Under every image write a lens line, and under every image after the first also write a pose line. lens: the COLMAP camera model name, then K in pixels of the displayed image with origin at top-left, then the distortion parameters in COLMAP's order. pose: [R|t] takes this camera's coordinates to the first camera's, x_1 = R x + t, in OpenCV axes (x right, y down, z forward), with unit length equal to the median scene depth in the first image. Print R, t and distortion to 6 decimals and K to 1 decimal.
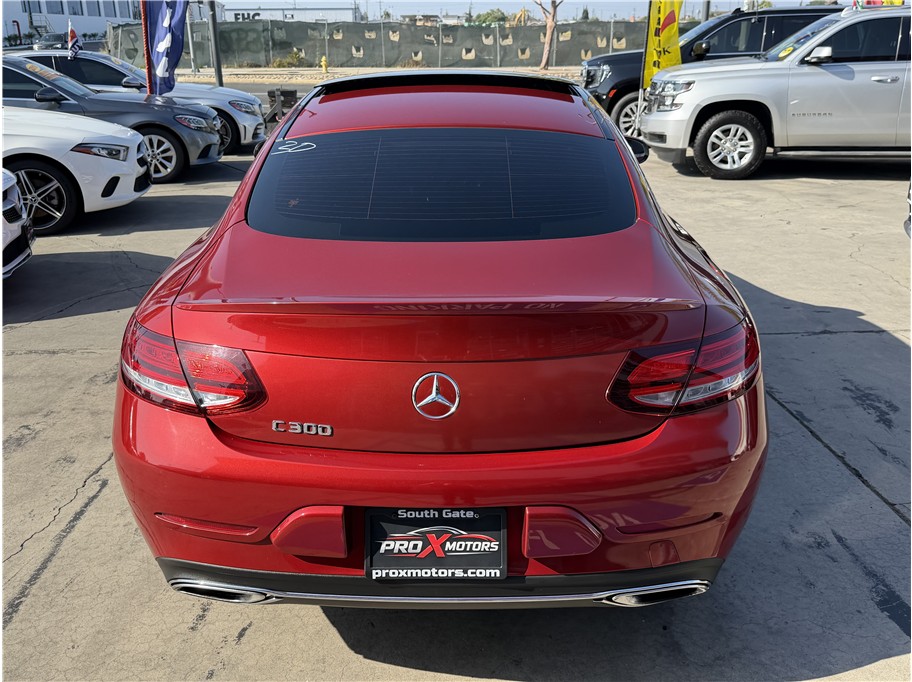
lens RADIAL K [[832.2, 0, 451.1], [0, 832.2, 346.8], [0, 0, 1]] dist [0.010518, 0.000000]
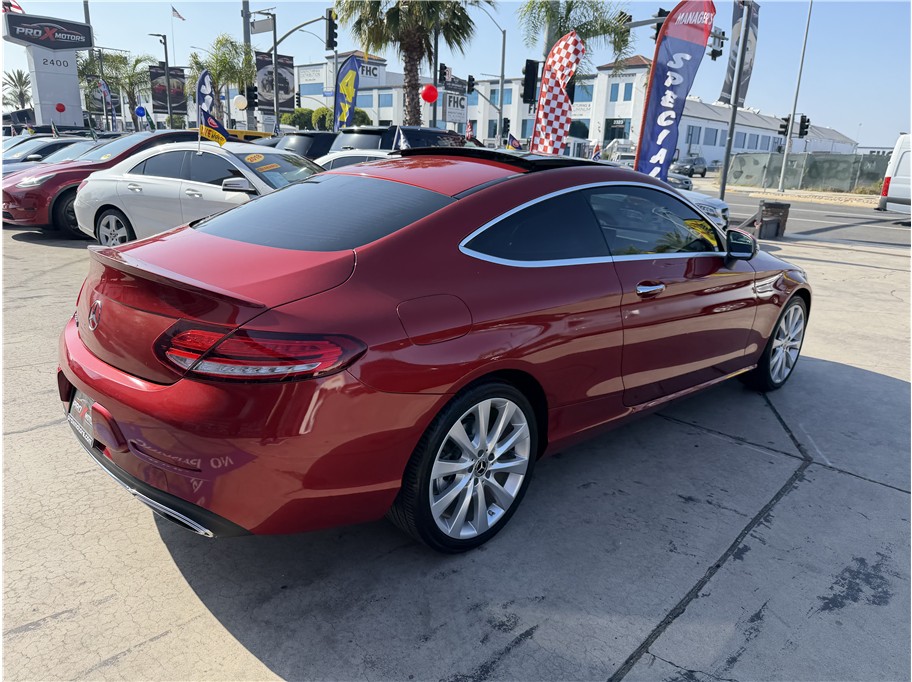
lens RADIAL K [[640.5, 0, 456.5], [0, 640.5, 344.9], [0, 0, 1]] dist [0.021520, -0.033024]
pose [[0.700133, 0.236859, -0.673581, 0.230492], [-0.290937, 0.956144, 0.033815, -0.022673], [0.652050, 0.172295, 0.738340, 0.102356]]
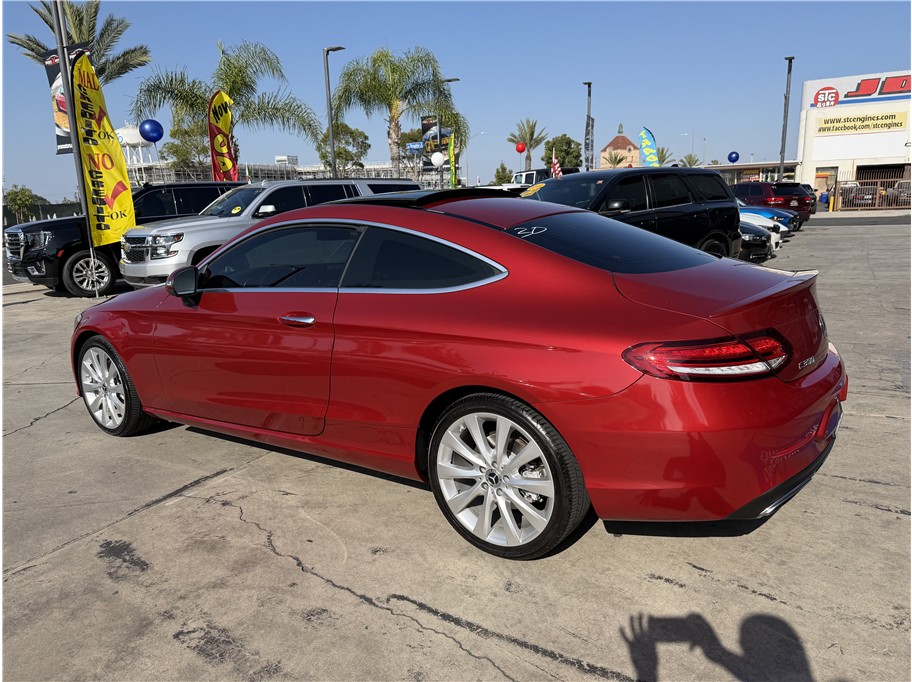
lens RADIAL K [[640.5, 0, 450.7], [0, 640.5, 346.5], [0, 0, 1]] dist [0.021520, -0.033024]
pose [[0.562942, -0.191853, 0.803921, -0.294193], [0.315915, 0.948773, 0.005204, -0.029675], [-0.763737, 0.251041, 0.594713, 0.143920]]
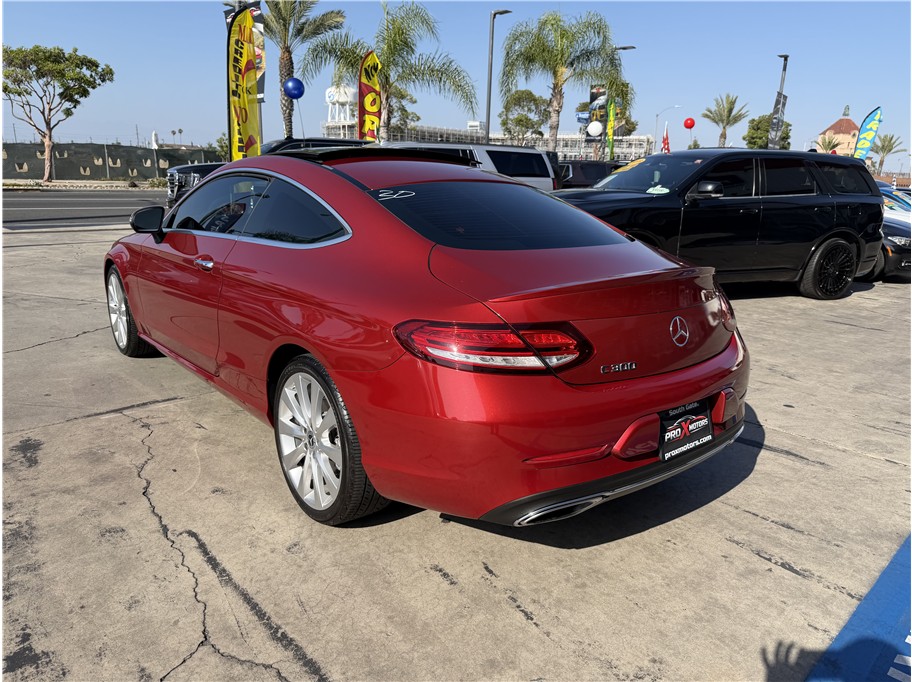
lens RADIAL K [[640.5, 0, 459.2], [0, 640.5, 346.5], [0, 0, 1]] dist [0.021520, -0.033024]
pose [[0.761225, -0.134257, 0.634438, -0.201881], [0.185598, 0.982515, -0.014773, 0.004946], [-0.621361, 0.128996, 0.772833, 0.058692]]
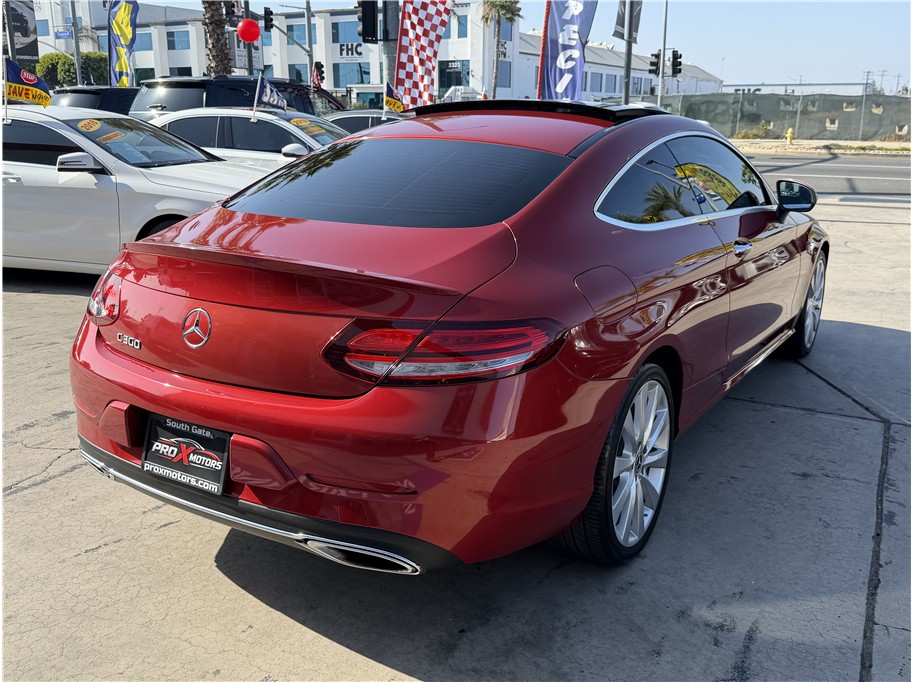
lens RADIAL K [[832.2, 0, 456.1], [0, 832.2, 341.0], [0, 0, 1]] dist [0.010518, 0.000000]
pose [[0.852581, 0.147790, -0.501262, 0.166290], [-0.190953, 0.980955, -0.035566, 0.008690], [0.486459, 0.126041, 0.864564, 0.024678]]
